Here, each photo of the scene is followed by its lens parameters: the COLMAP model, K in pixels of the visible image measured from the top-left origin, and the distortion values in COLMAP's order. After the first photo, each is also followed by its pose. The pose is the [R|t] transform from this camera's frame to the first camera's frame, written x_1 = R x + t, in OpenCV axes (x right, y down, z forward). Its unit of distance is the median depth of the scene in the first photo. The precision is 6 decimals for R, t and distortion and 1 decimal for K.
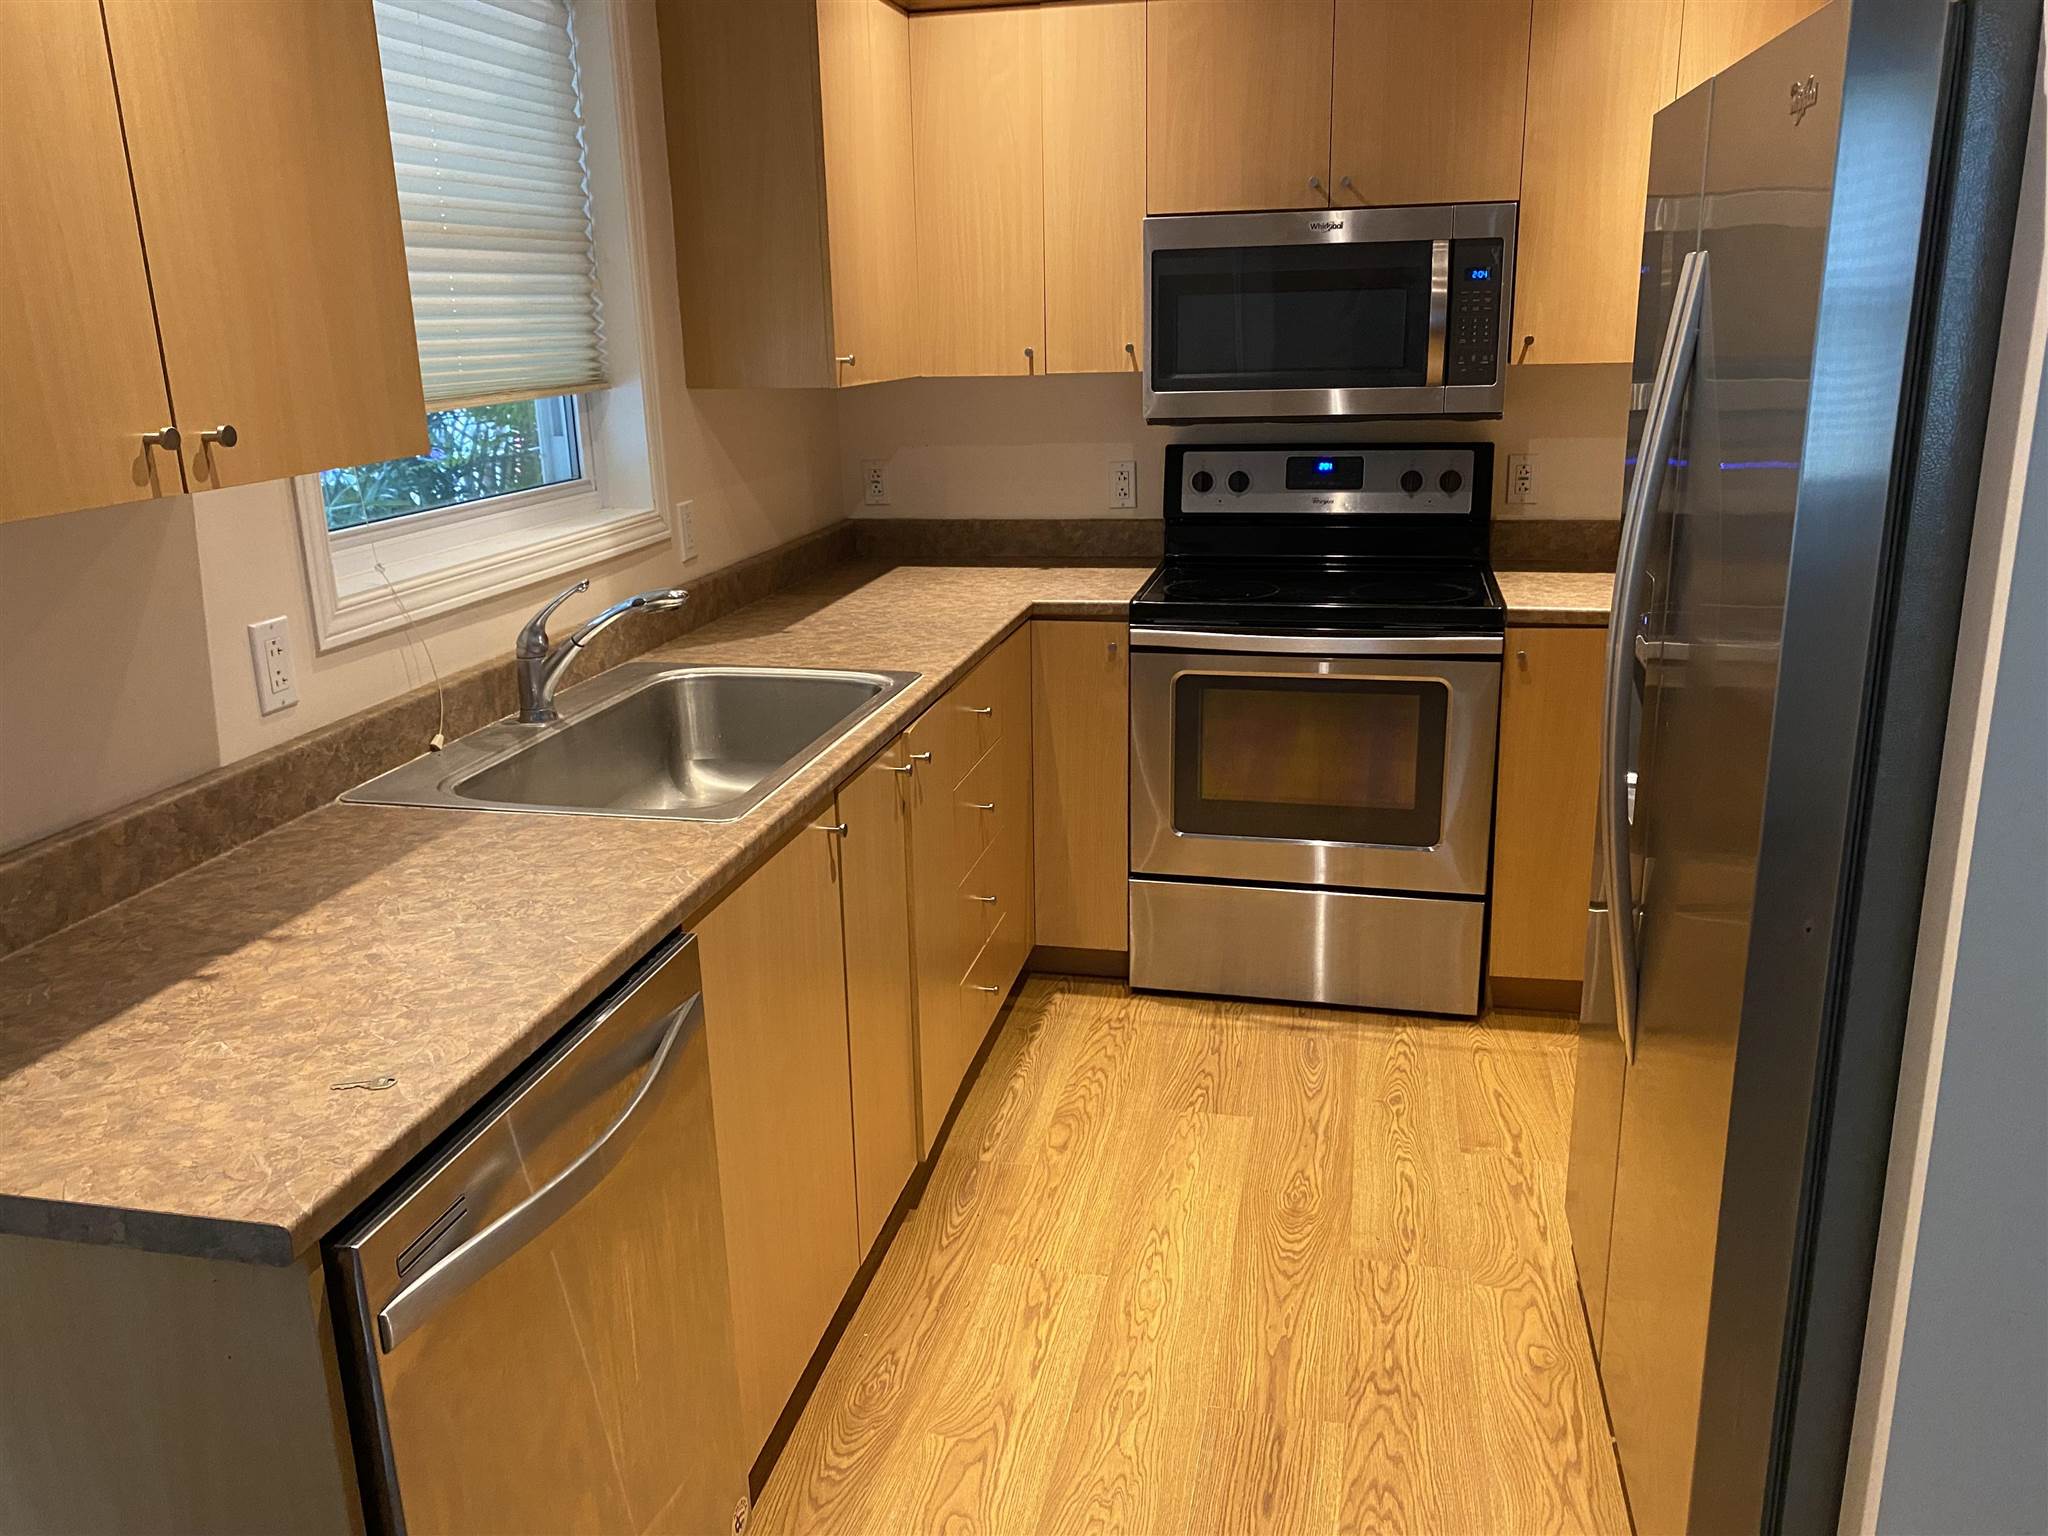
lens RADIAL K [[1562.3, 0, 1024.0], [0, 1562.3, 768.0], [0, 0, 1]] dist [0.025763, -0.008867]
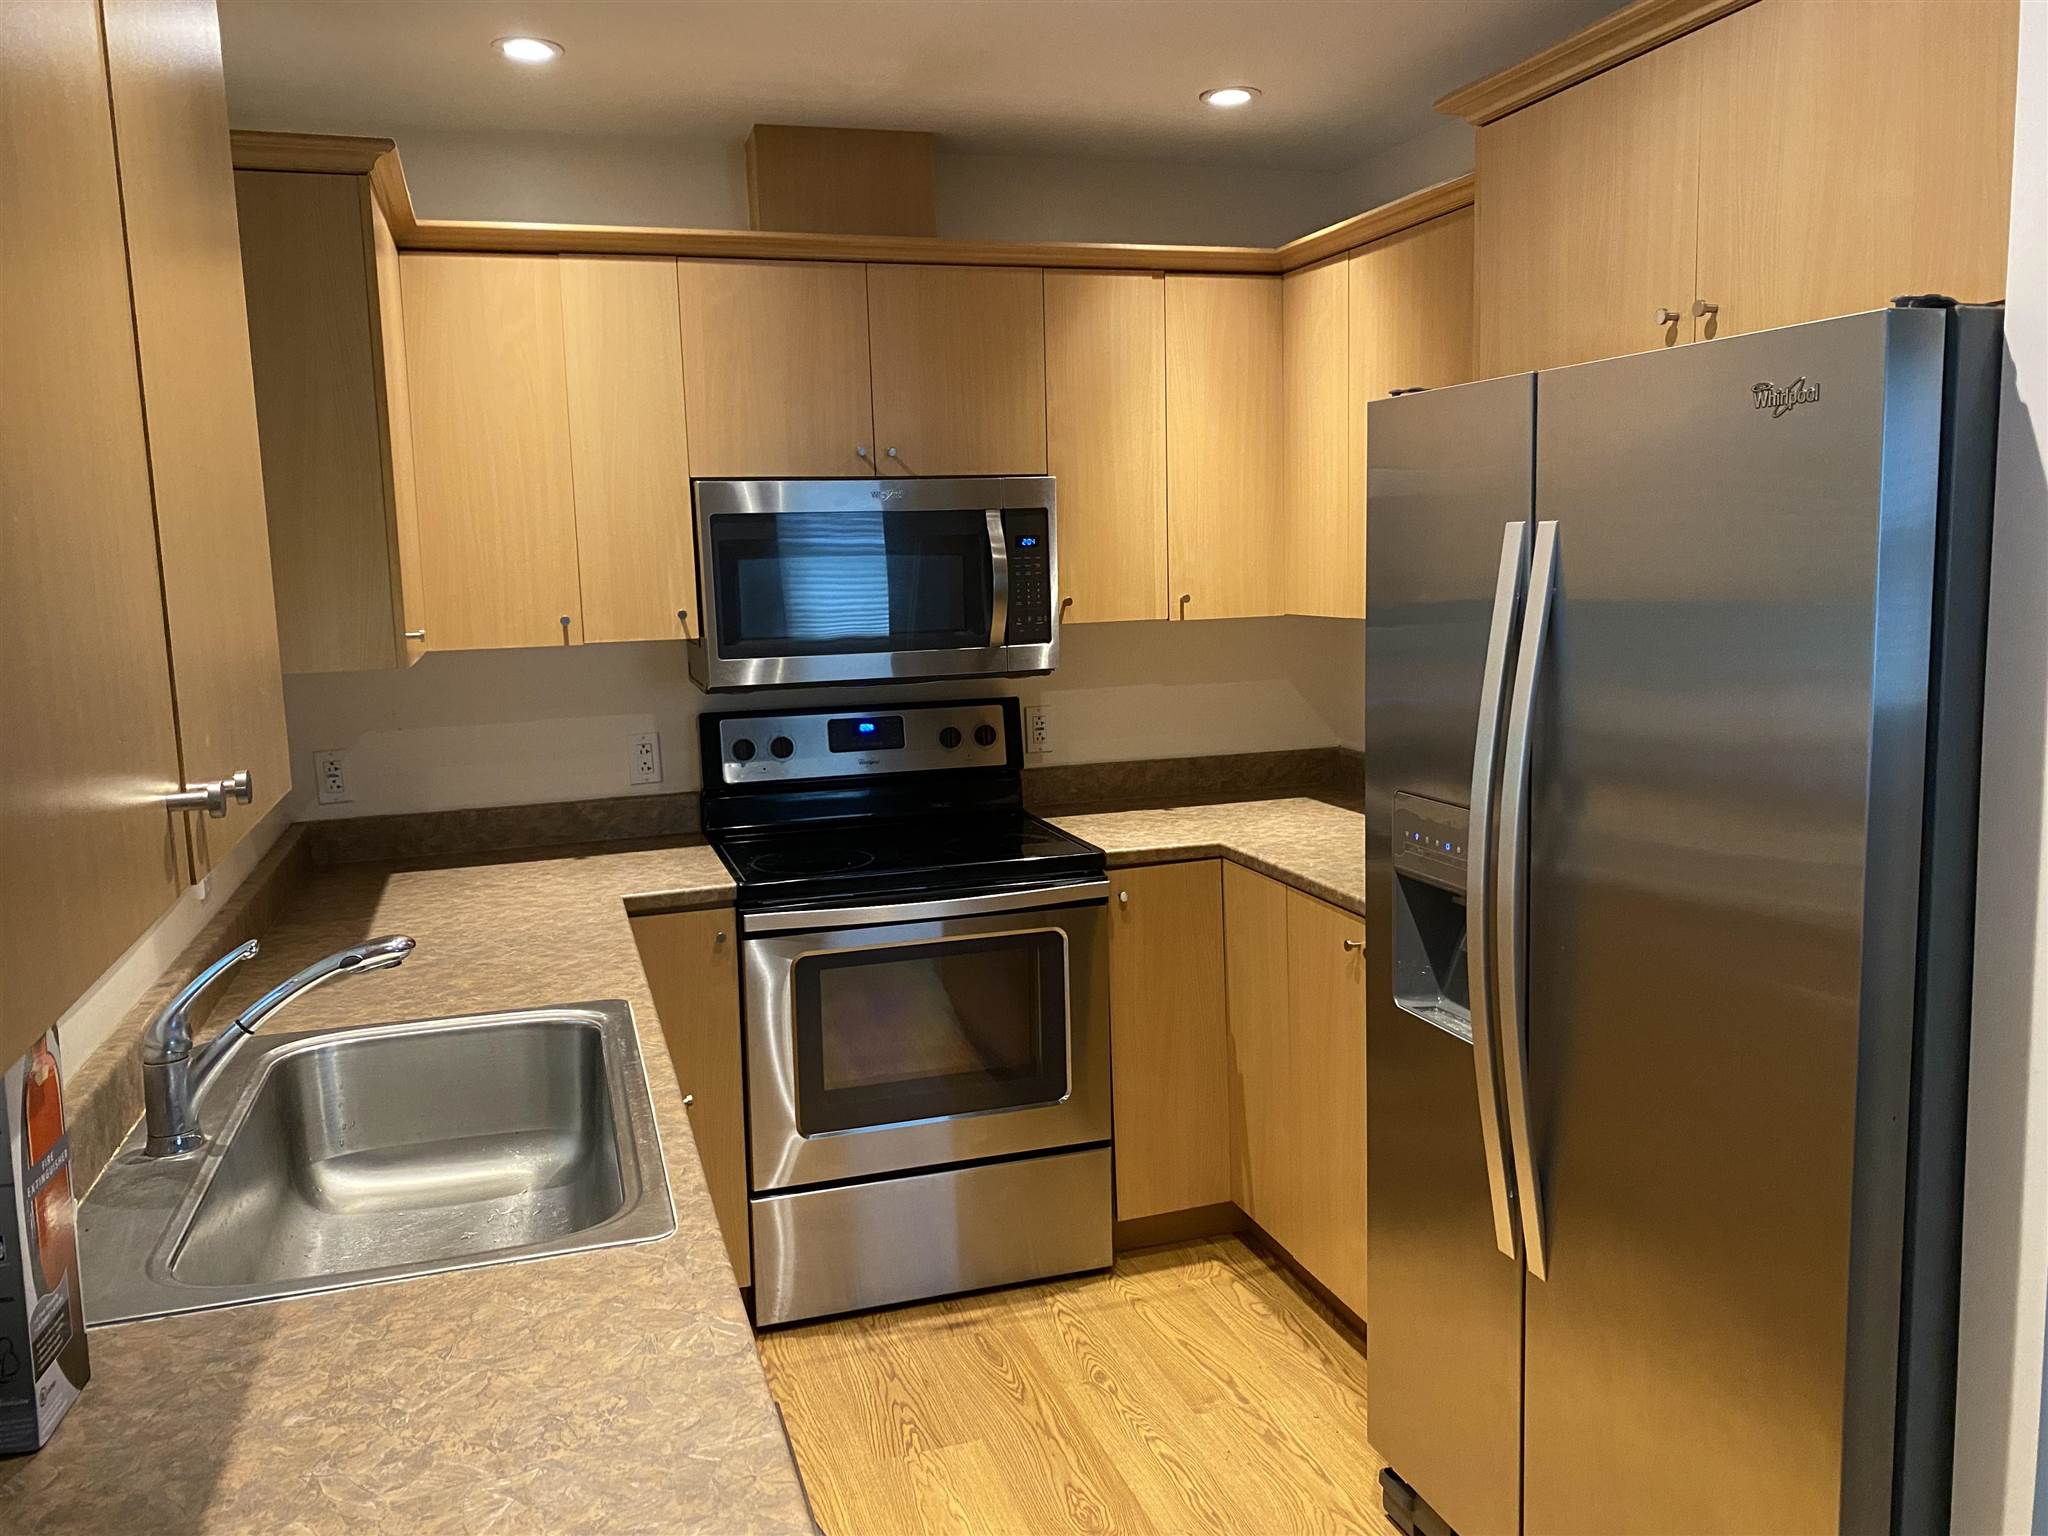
lens RADIAL K [[1567.0, 0, 1060.3], [0, 1567.0, 726.8], [0, 0, 1]] dist [-0.001344, -0.002458]
pose [[0.852442, -0.055476, 0.519871, -0.234110], [0.148298, 0.979171, -0.138679, -0.042429], [-0.501349, 0.195312, 0.842913, 0.122653]]
